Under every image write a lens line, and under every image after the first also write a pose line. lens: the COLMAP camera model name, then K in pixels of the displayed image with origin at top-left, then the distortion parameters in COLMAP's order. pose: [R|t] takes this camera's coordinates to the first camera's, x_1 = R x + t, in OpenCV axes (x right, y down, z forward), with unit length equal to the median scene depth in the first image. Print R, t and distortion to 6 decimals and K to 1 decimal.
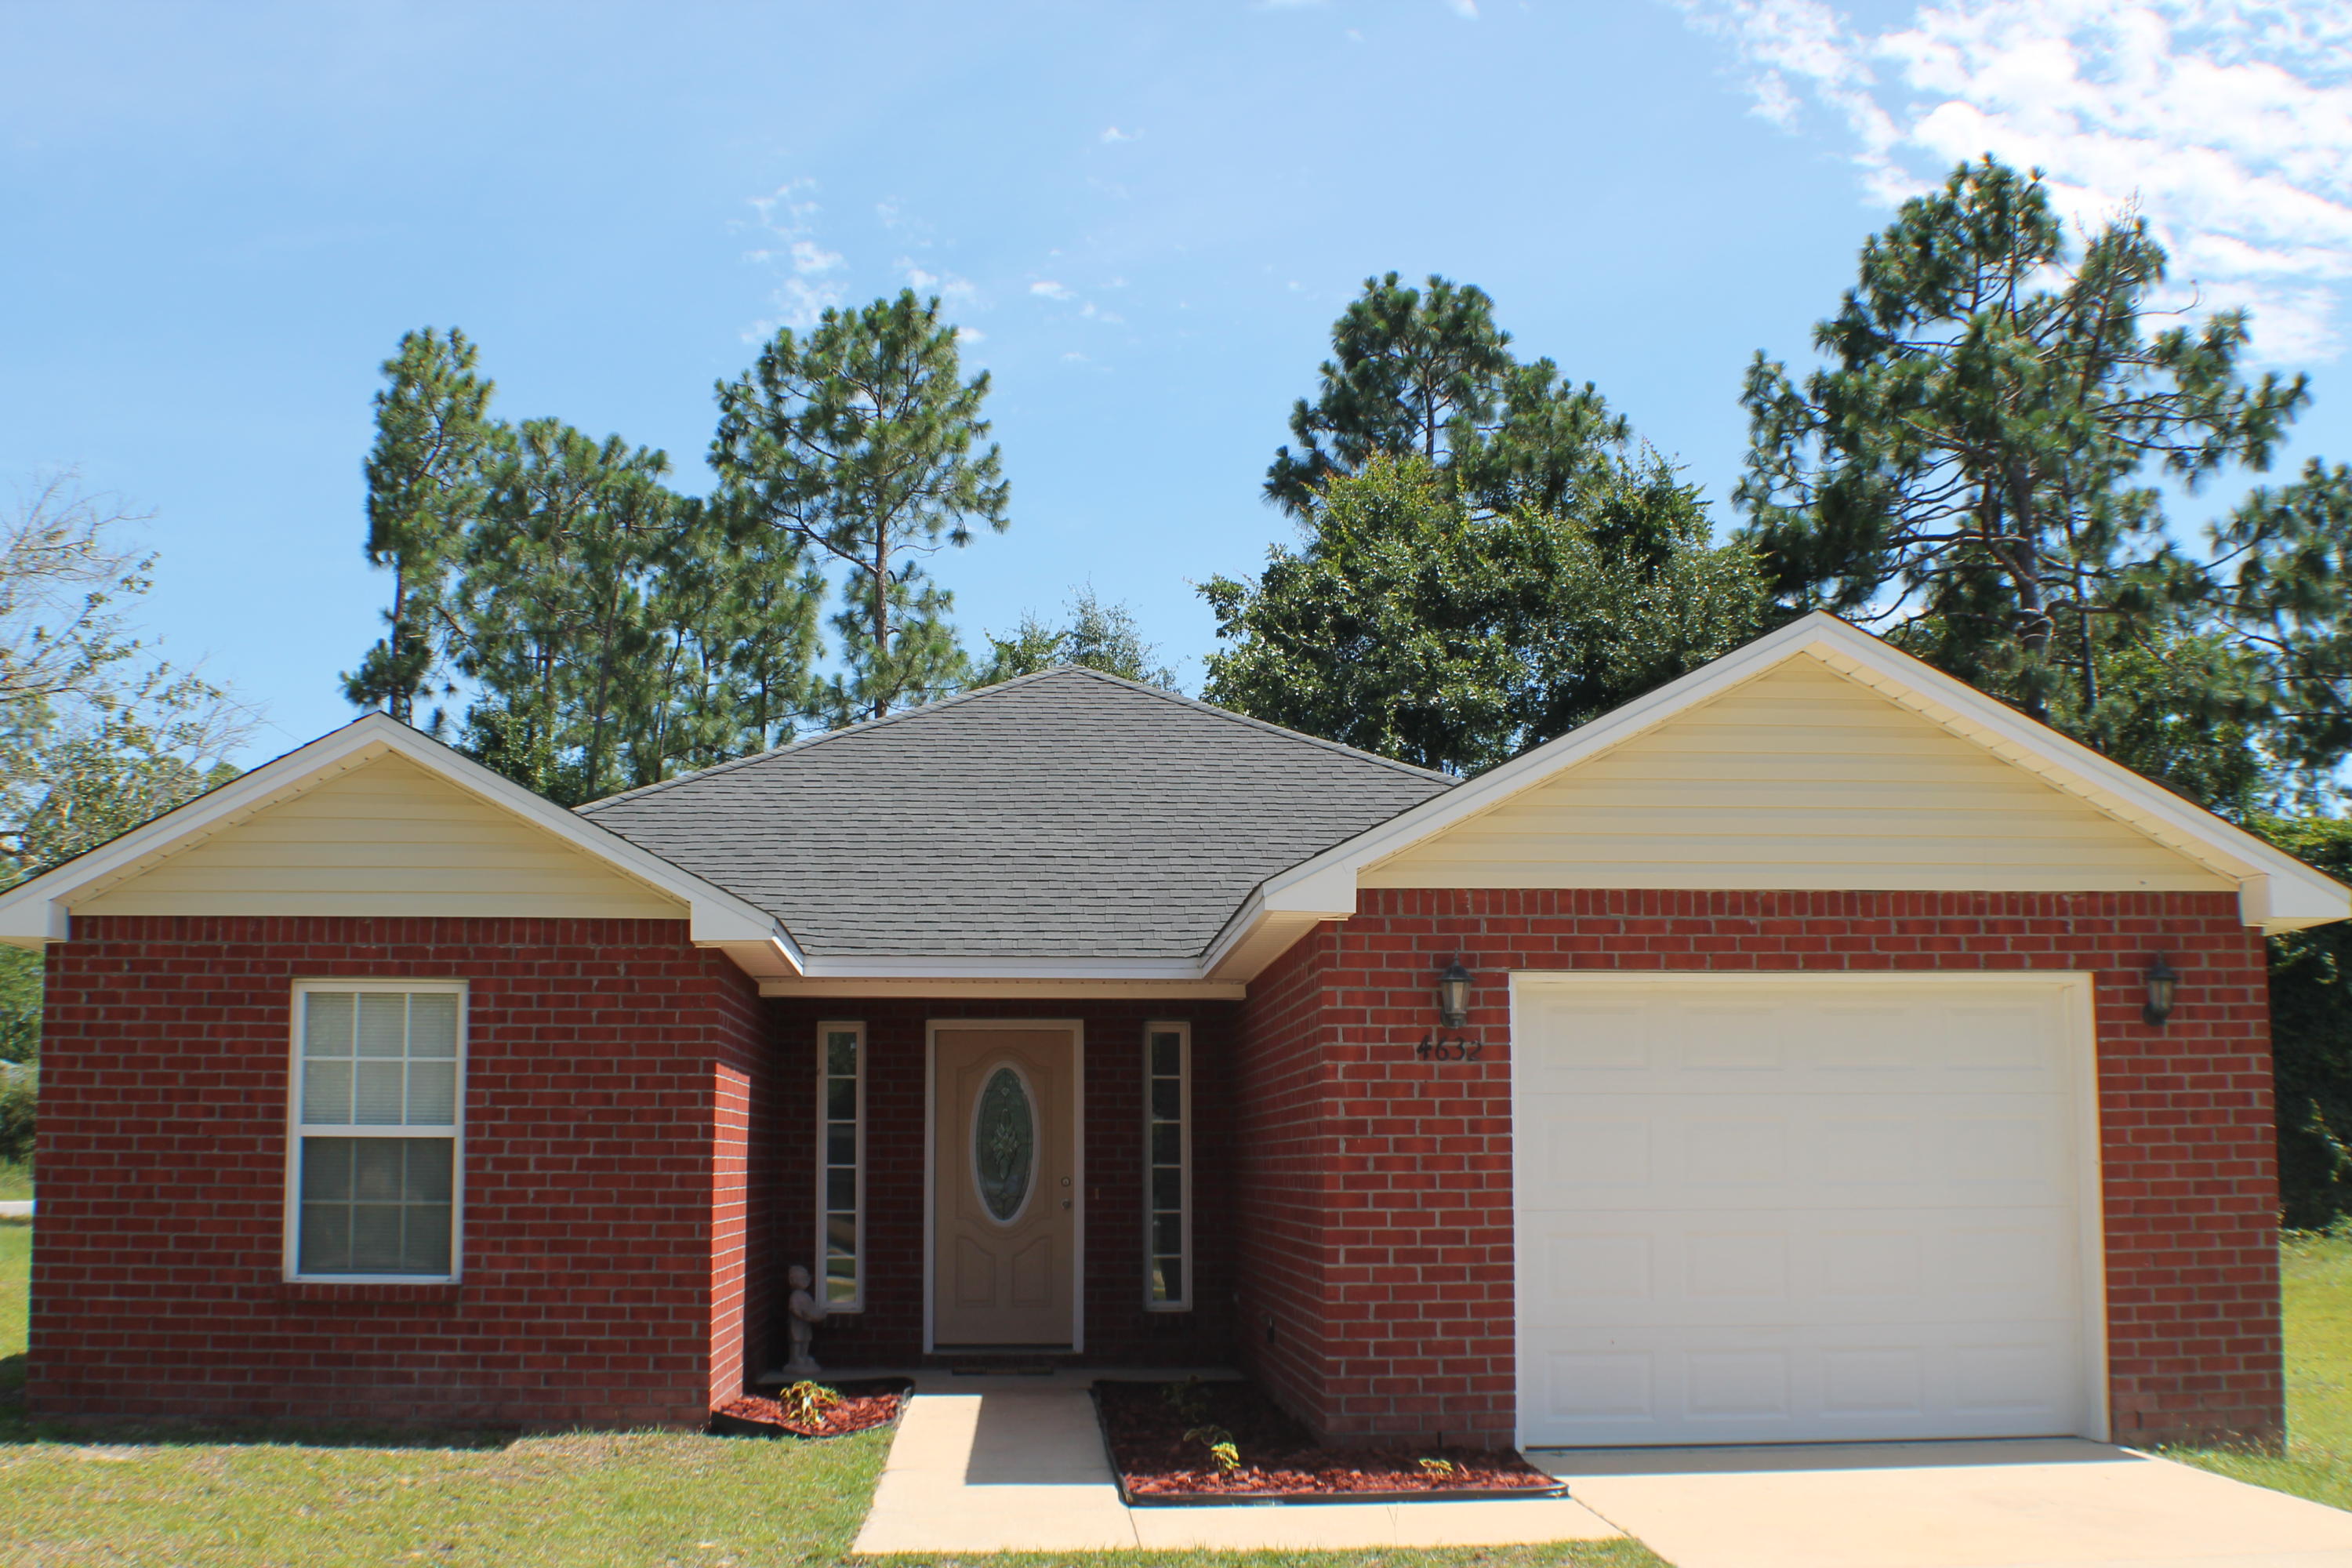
lens RADIAL K [[2448.6, 0, 1176.0], [0, 2448.6, 784.0], [0, 0, 1]] dist [-0.165529, 0.018198]
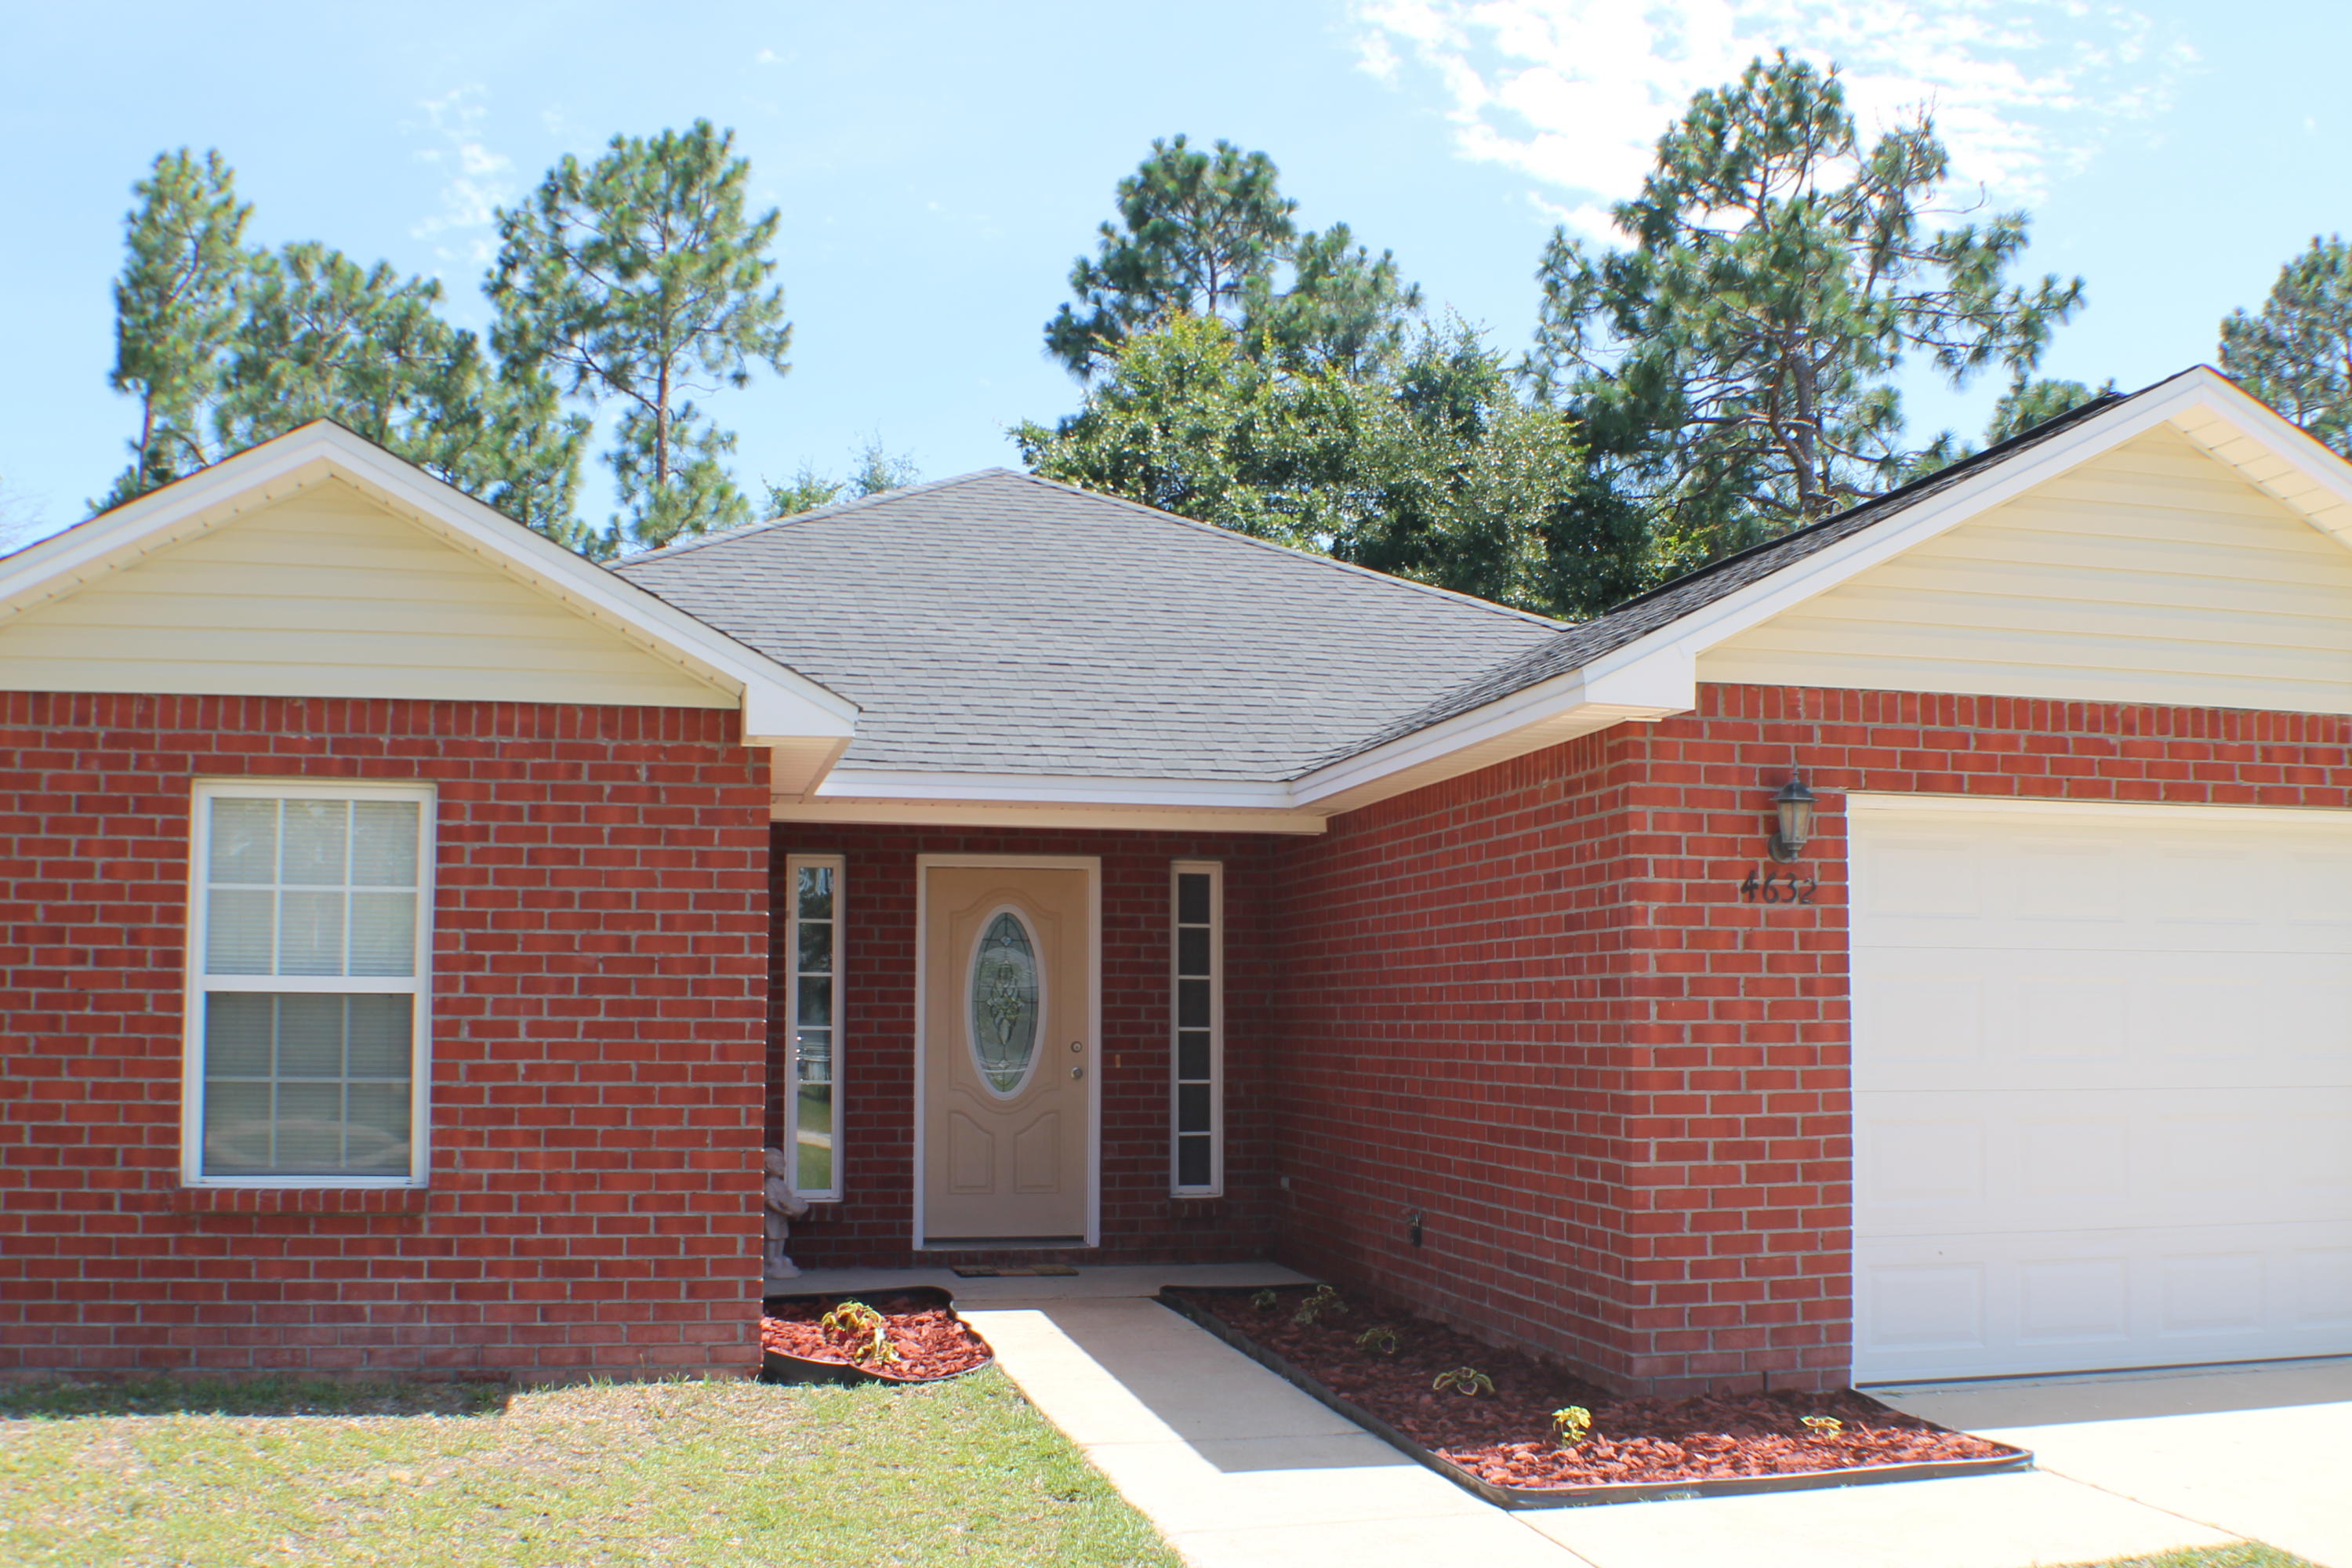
lens RADIAL K [[2264.7, 0, 1176.9], [0, 2264.7, 806.6], [0, 0, 1]] dist [-0.175107, 0.038446]
pose [[0.988372, 0.020906, 0.150614, -0.142404], [-0.030177, 0.997770, 0.059531, 0.033846], [-0.149034, -0.063384, 0.986799, 0.238689]]
